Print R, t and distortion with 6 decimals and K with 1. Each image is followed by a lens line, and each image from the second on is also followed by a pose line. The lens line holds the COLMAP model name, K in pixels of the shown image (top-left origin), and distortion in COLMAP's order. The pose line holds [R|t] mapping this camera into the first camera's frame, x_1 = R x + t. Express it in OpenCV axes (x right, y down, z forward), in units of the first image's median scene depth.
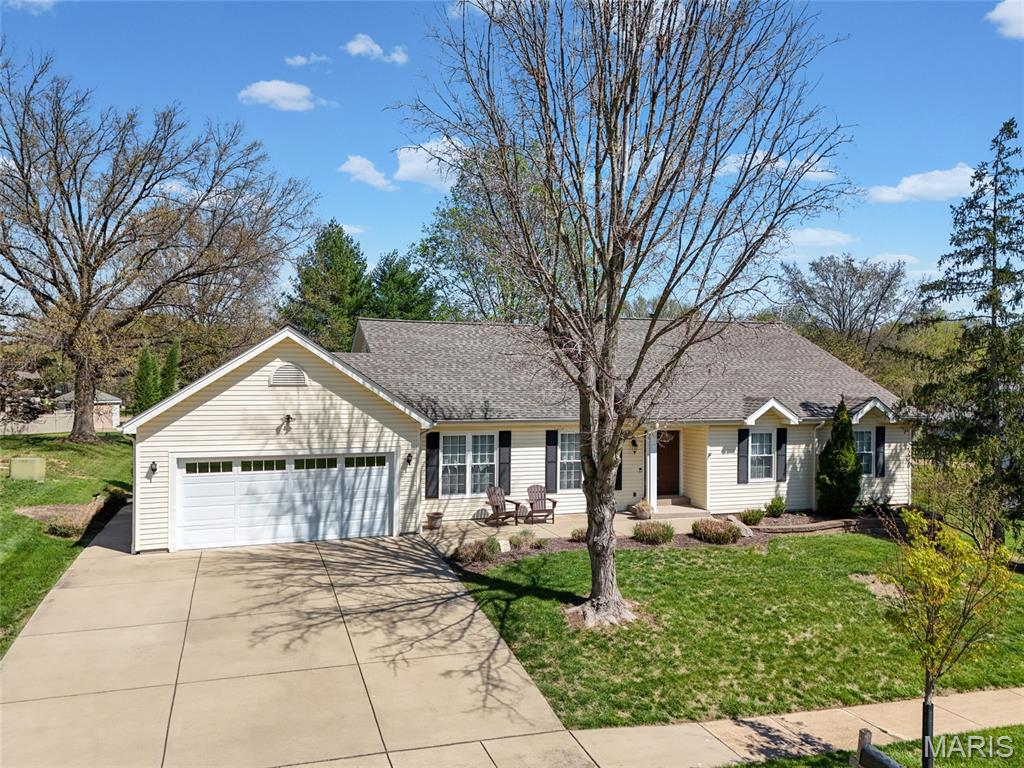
lens RADIAL K [[756.1, 0, 512.0], [0, 756.1, 384.0], [0, 0, 1]] dist [0.070925, -0.003419]
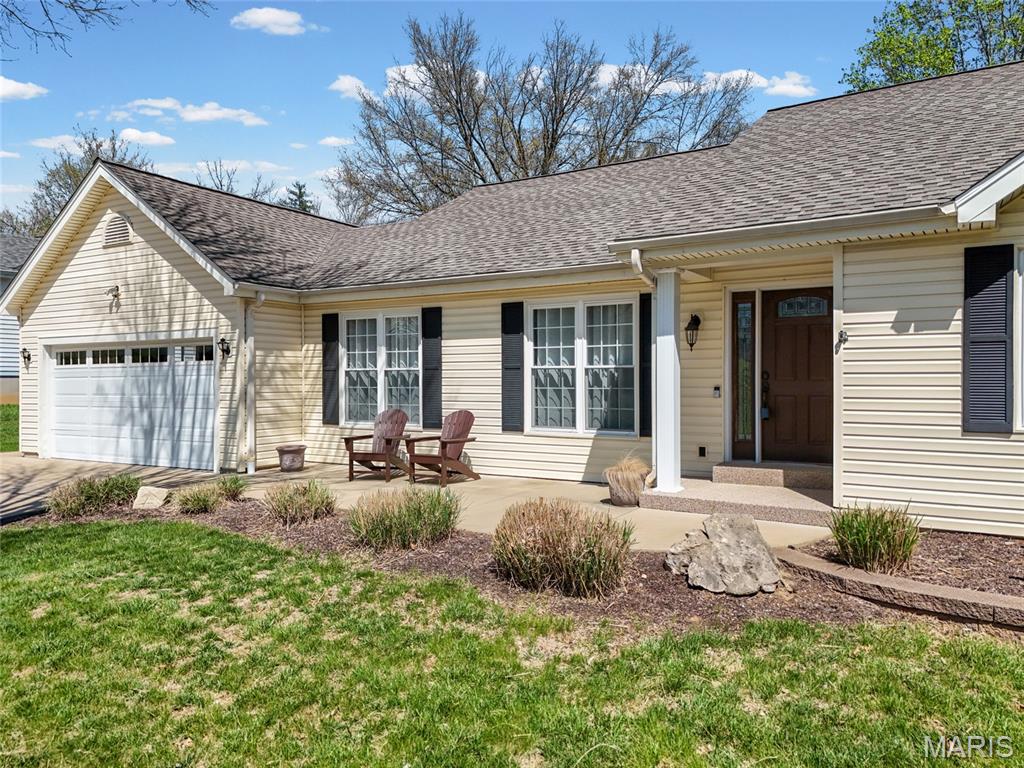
lens RADIAL K [[756.1, 0, 512.0], [0, 756.1, 384.0], [0, 0, 1]] dist [0.070925, -0.003419]
pose [[0.634863, -0.004158, -0.772613, 0.493395], [0.002920, 0.999991, -0.002982, 0.132566], [0.772619, -0.000363, 0.634870, 0.796727]]
